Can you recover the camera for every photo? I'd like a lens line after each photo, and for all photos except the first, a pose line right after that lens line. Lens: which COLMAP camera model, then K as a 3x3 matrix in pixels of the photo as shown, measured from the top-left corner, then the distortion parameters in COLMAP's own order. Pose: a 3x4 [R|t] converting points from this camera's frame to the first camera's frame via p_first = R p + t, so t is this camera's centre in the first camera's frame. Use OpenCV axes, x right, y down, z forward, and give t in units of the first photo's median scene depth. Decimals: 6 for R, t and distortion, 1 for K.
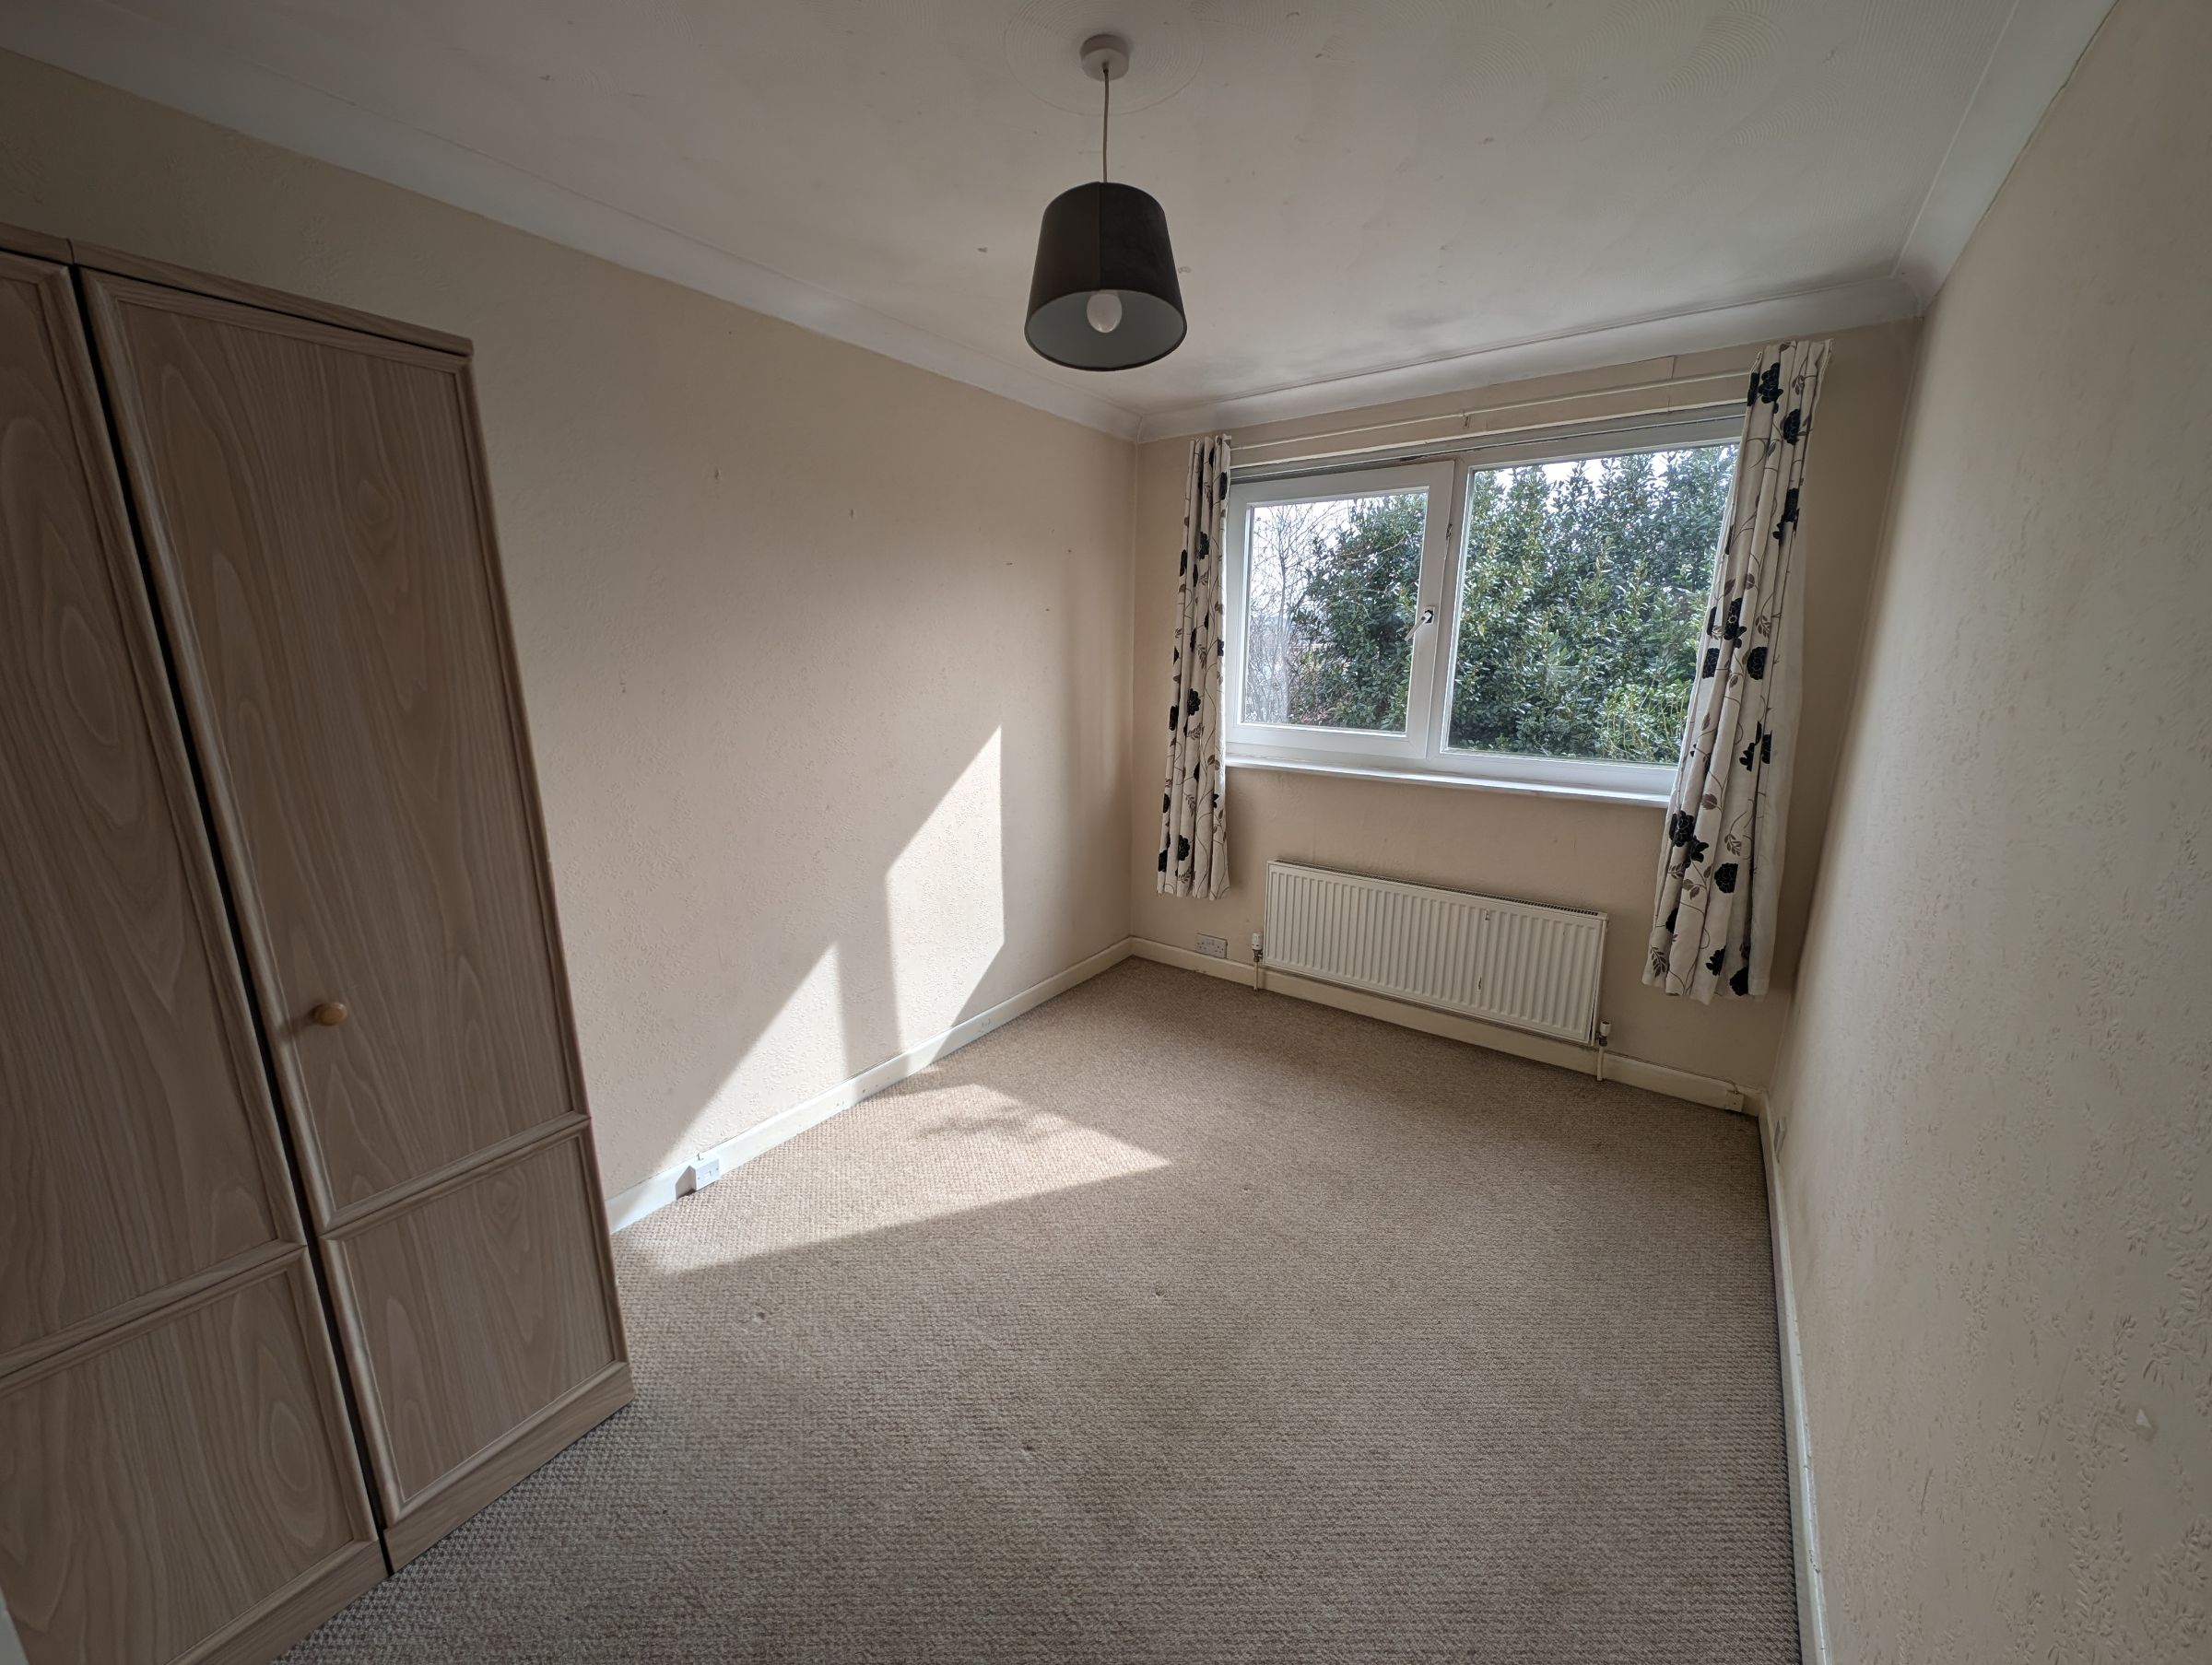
lens RADIAL K [[829.3, 0, 1127.3], [0, 829.3, 831.9], [0, 0, 1]] dist [0.001526, -0.001110]
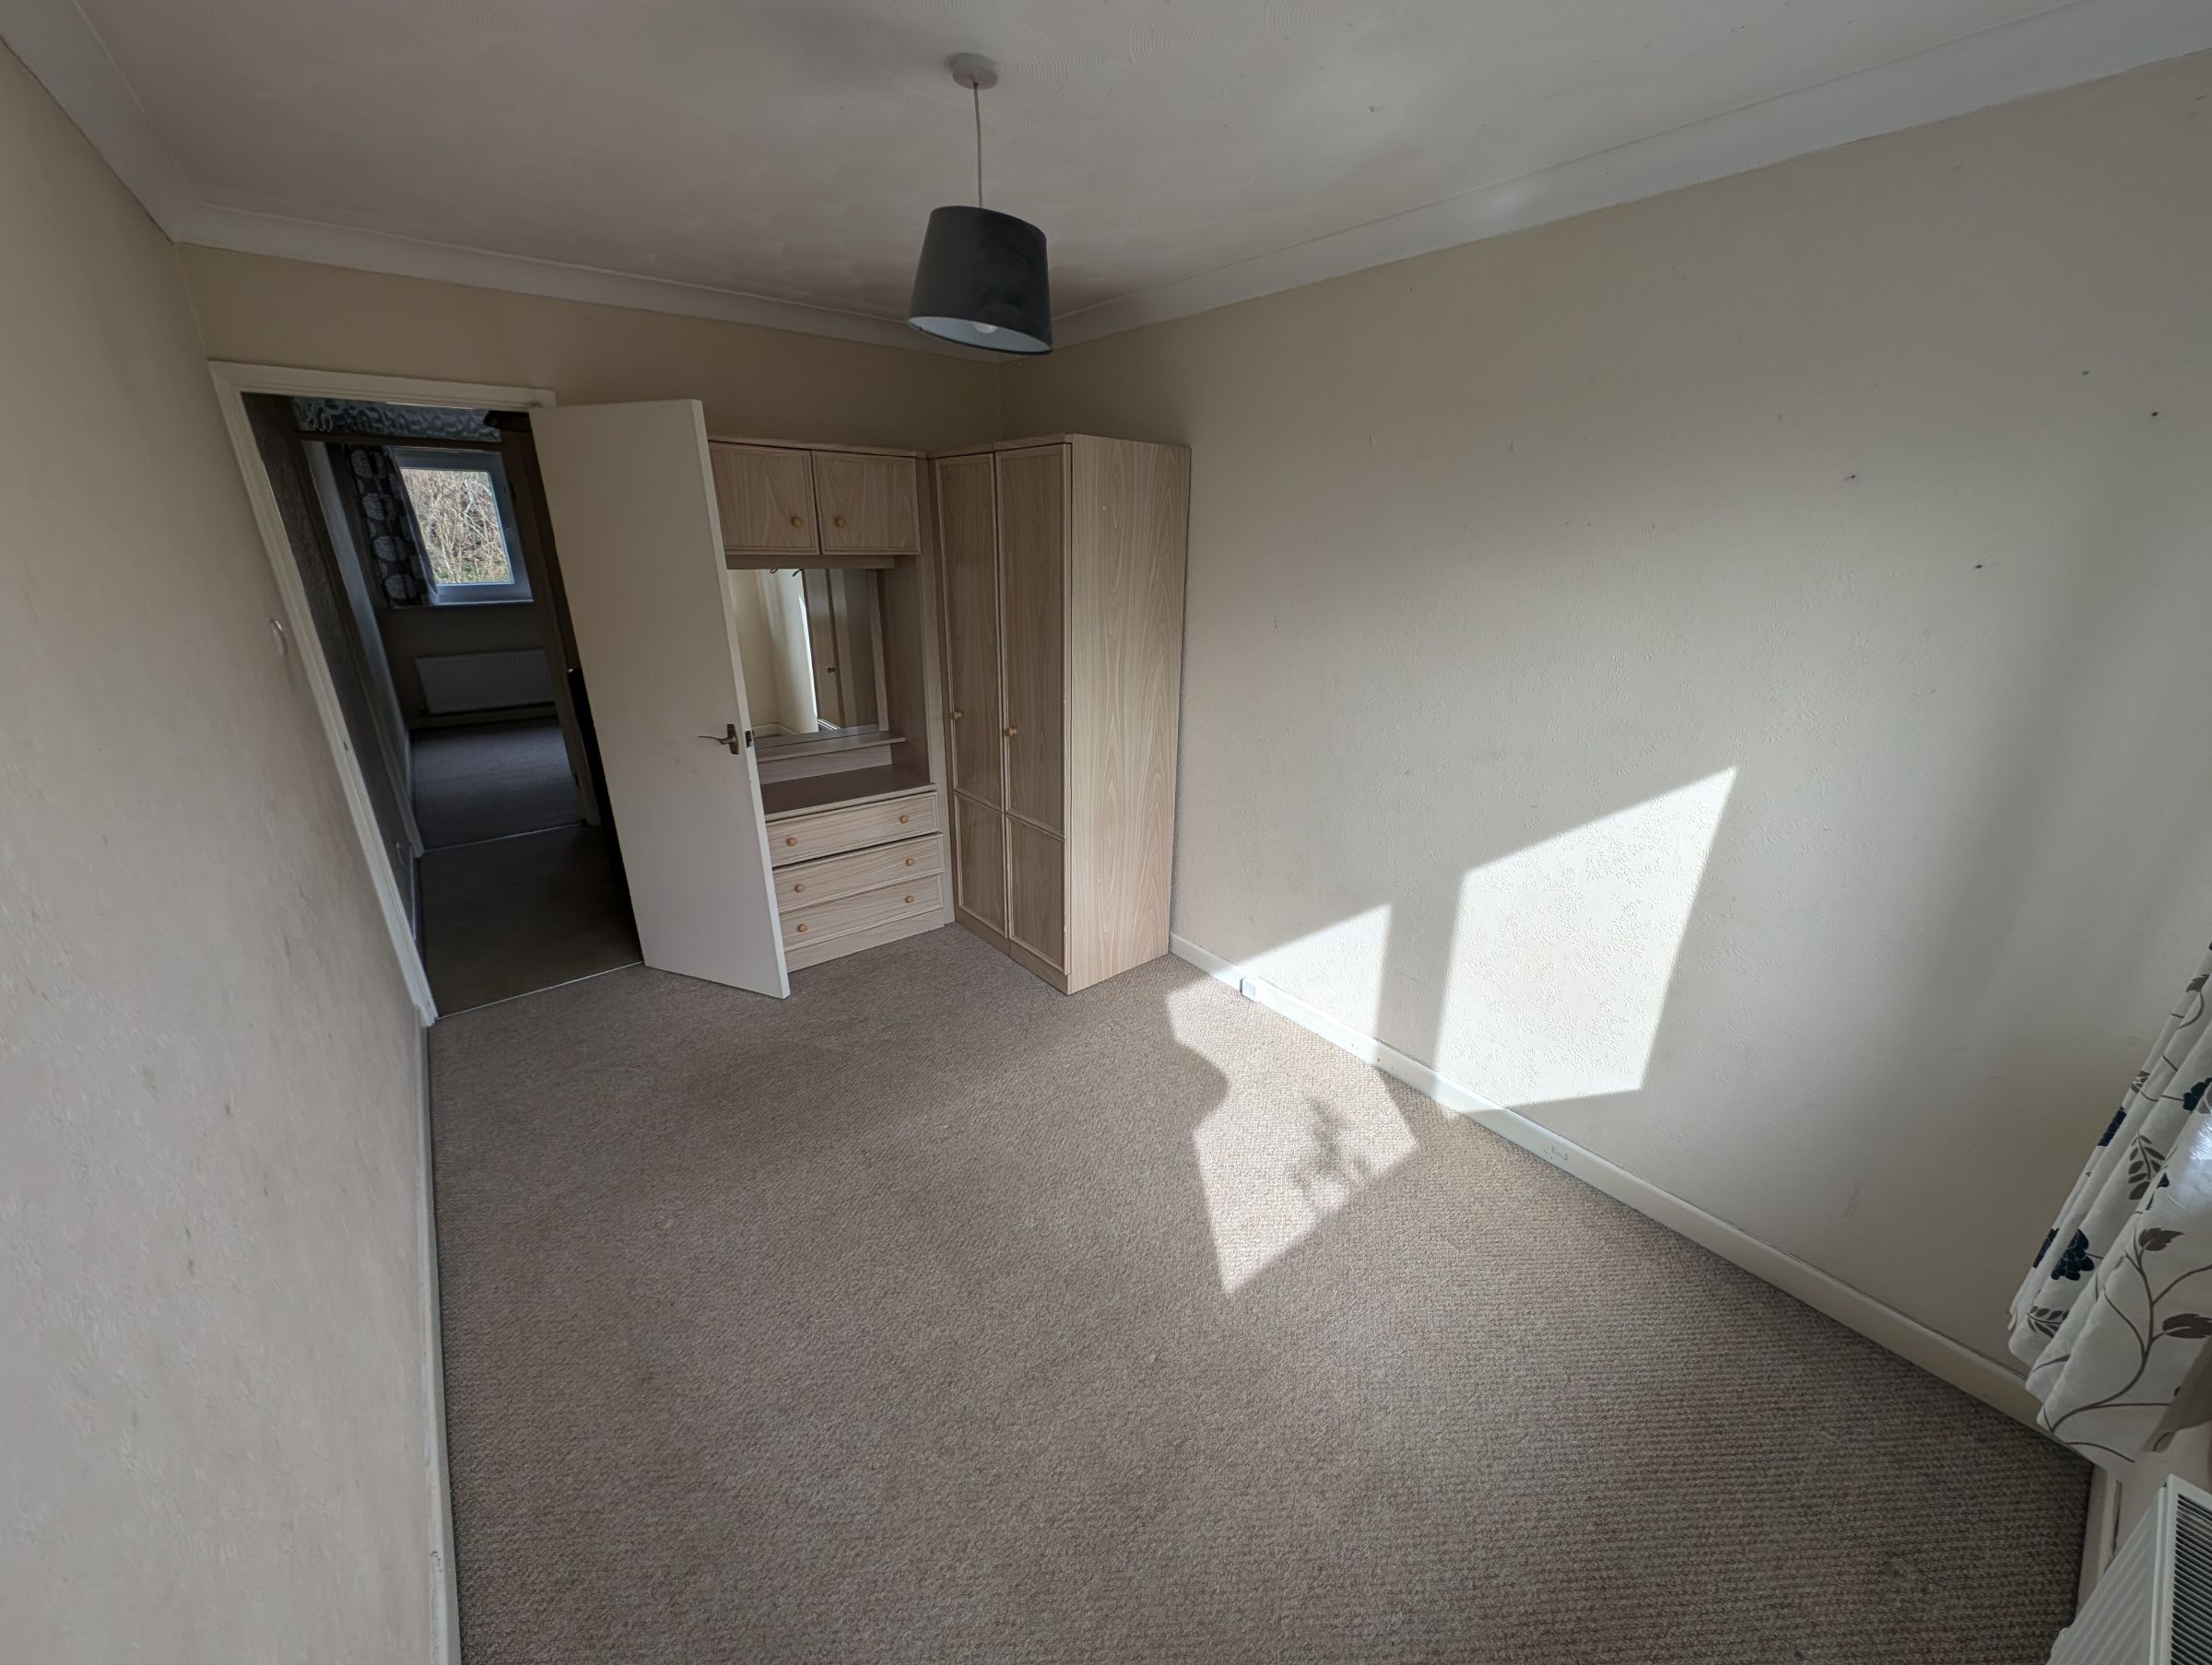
lens RADIAL K [[829.3, 0, 1118.1], [0, 829.3, 839.8], [0, 0, 1]] dist [0.001526, -0.001110]
pose [[-0.289290, 0.317887, -0.902917, 0.491098], [-0.224671, 0.894352, 0.386855, -0.198576], [0.930502, 0.314773, -0.187308, 0.685569]]
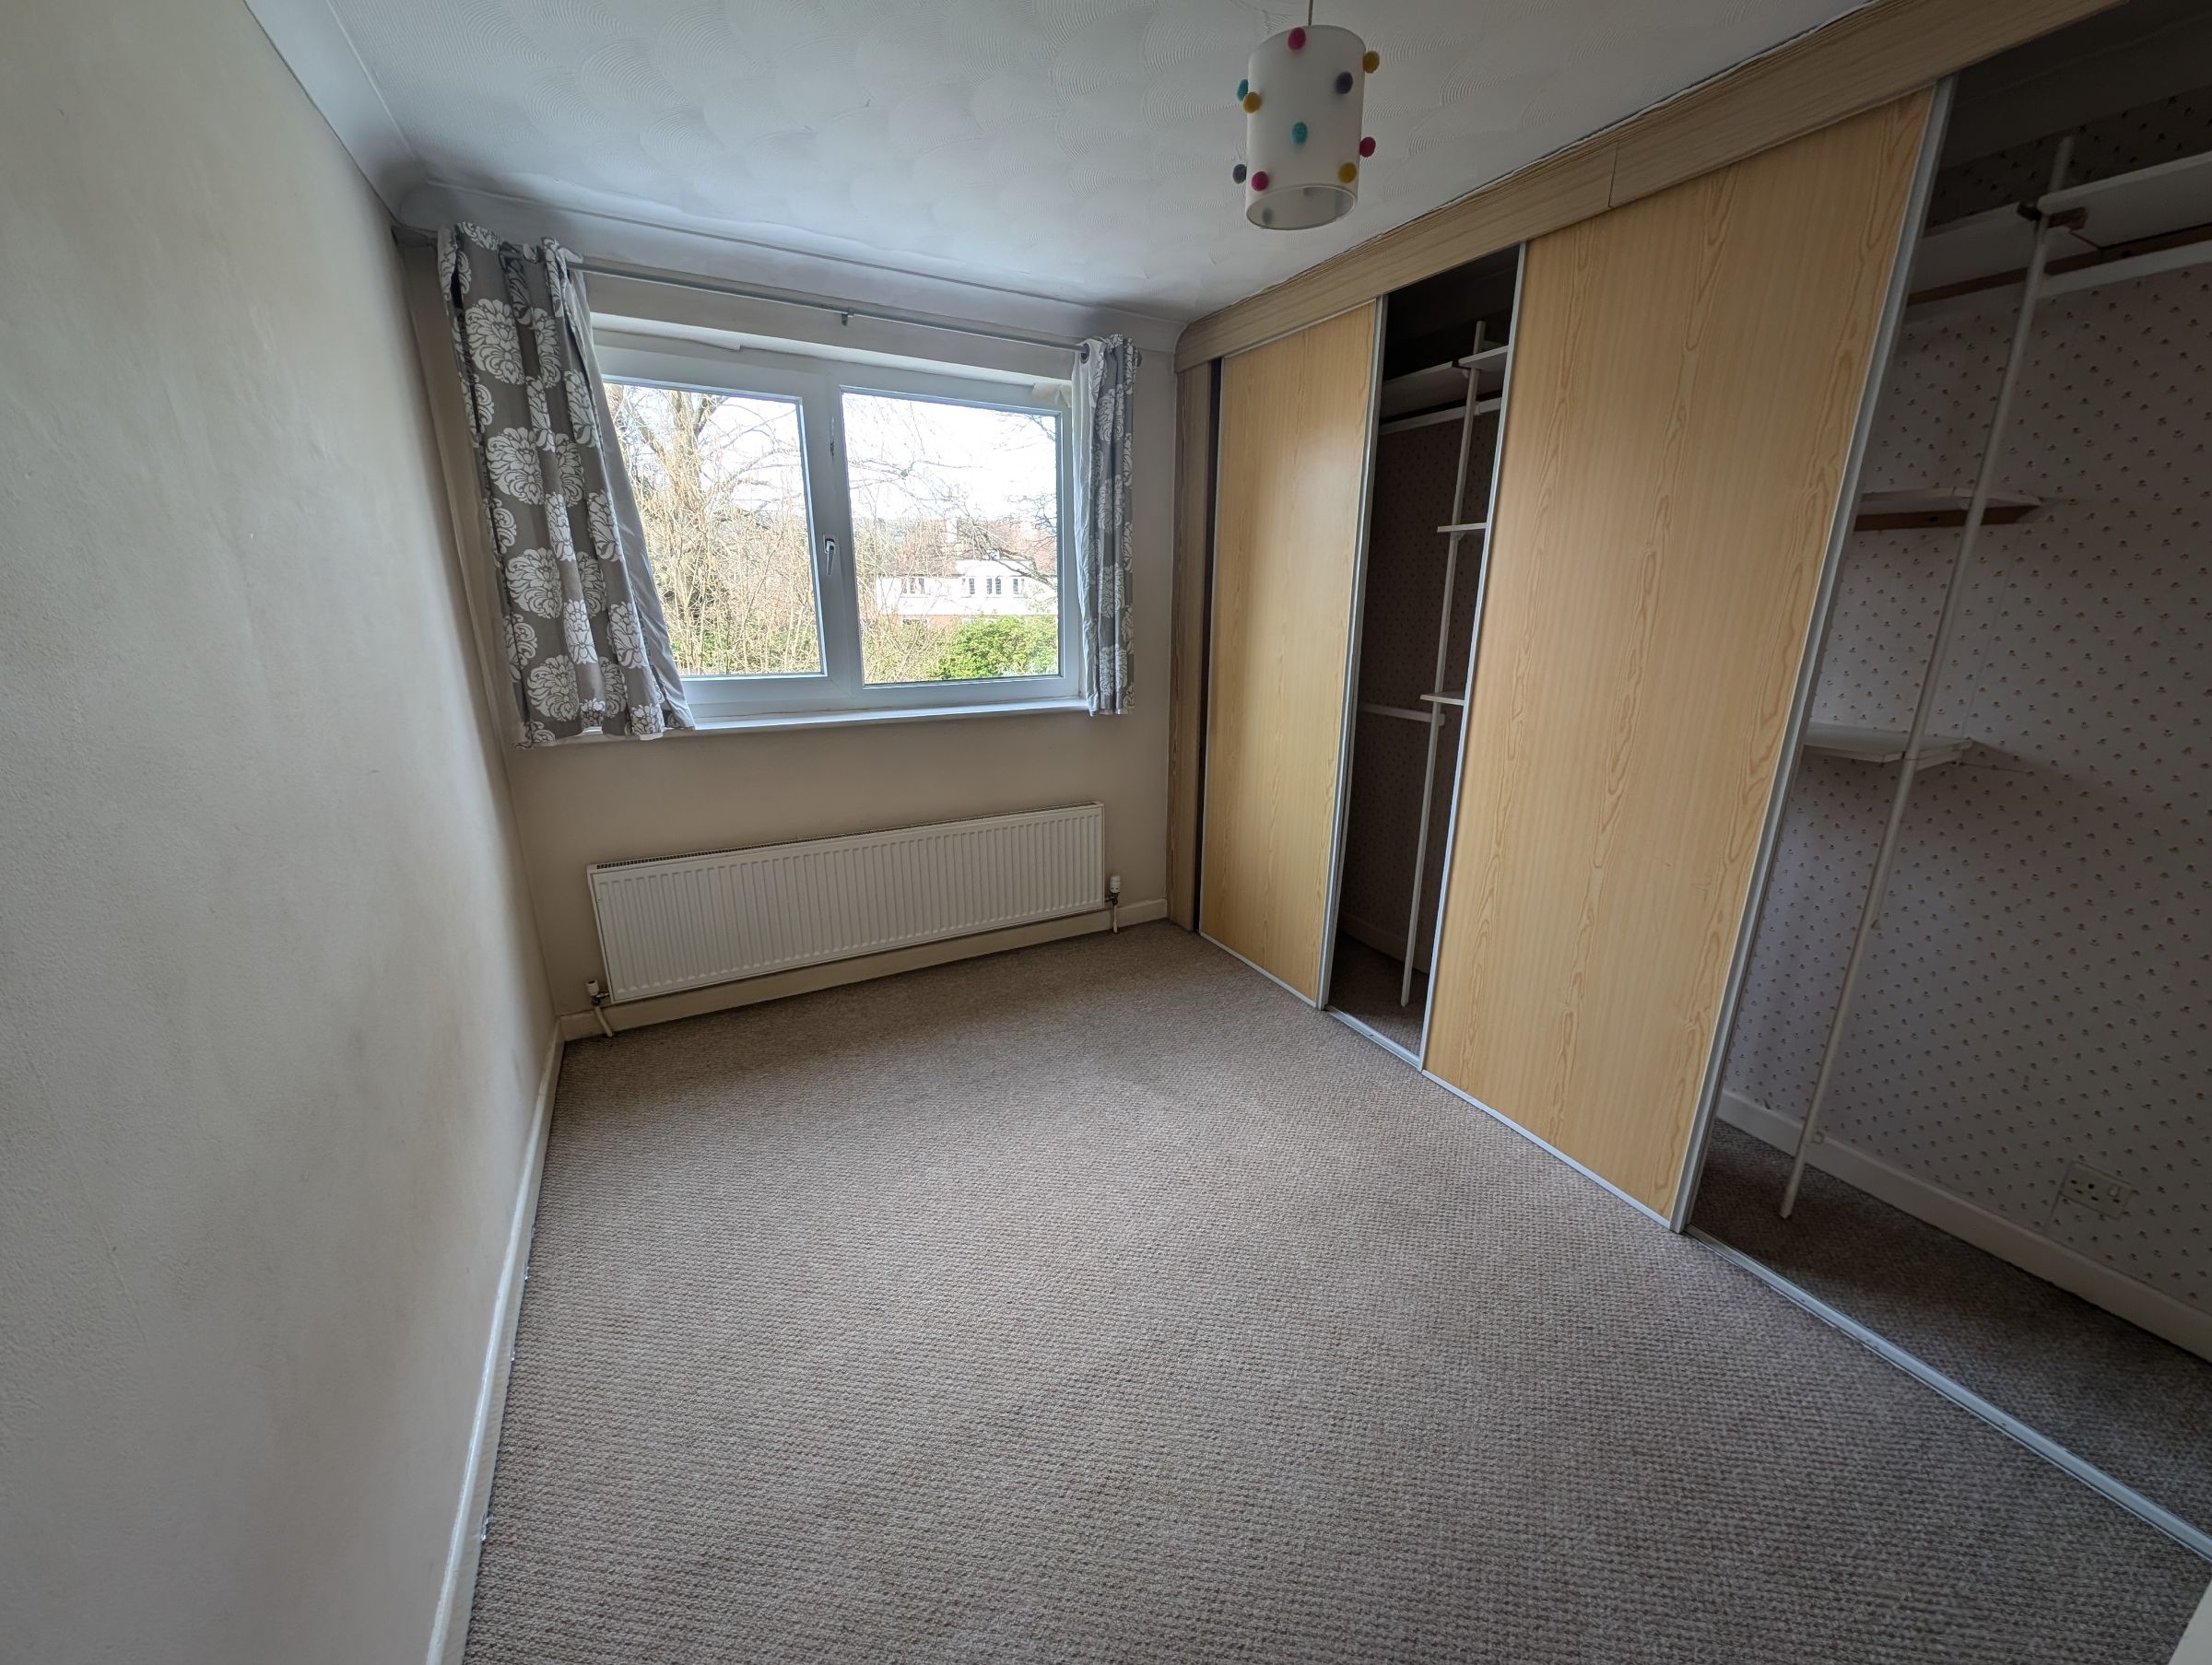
lens RADIAL K [[829.3, 0, 1111.2], [0, 829.3, 822.5], [0, 0, 1]] dist [0.001526, -0.001110]
pose [[-0.458524, 0.231707, -0.857944, -0.866639], [-0.205614, 0.911555, 0.356076, 0.271074], [0.864568, 0.339675, -0.370328, -1.167307]]
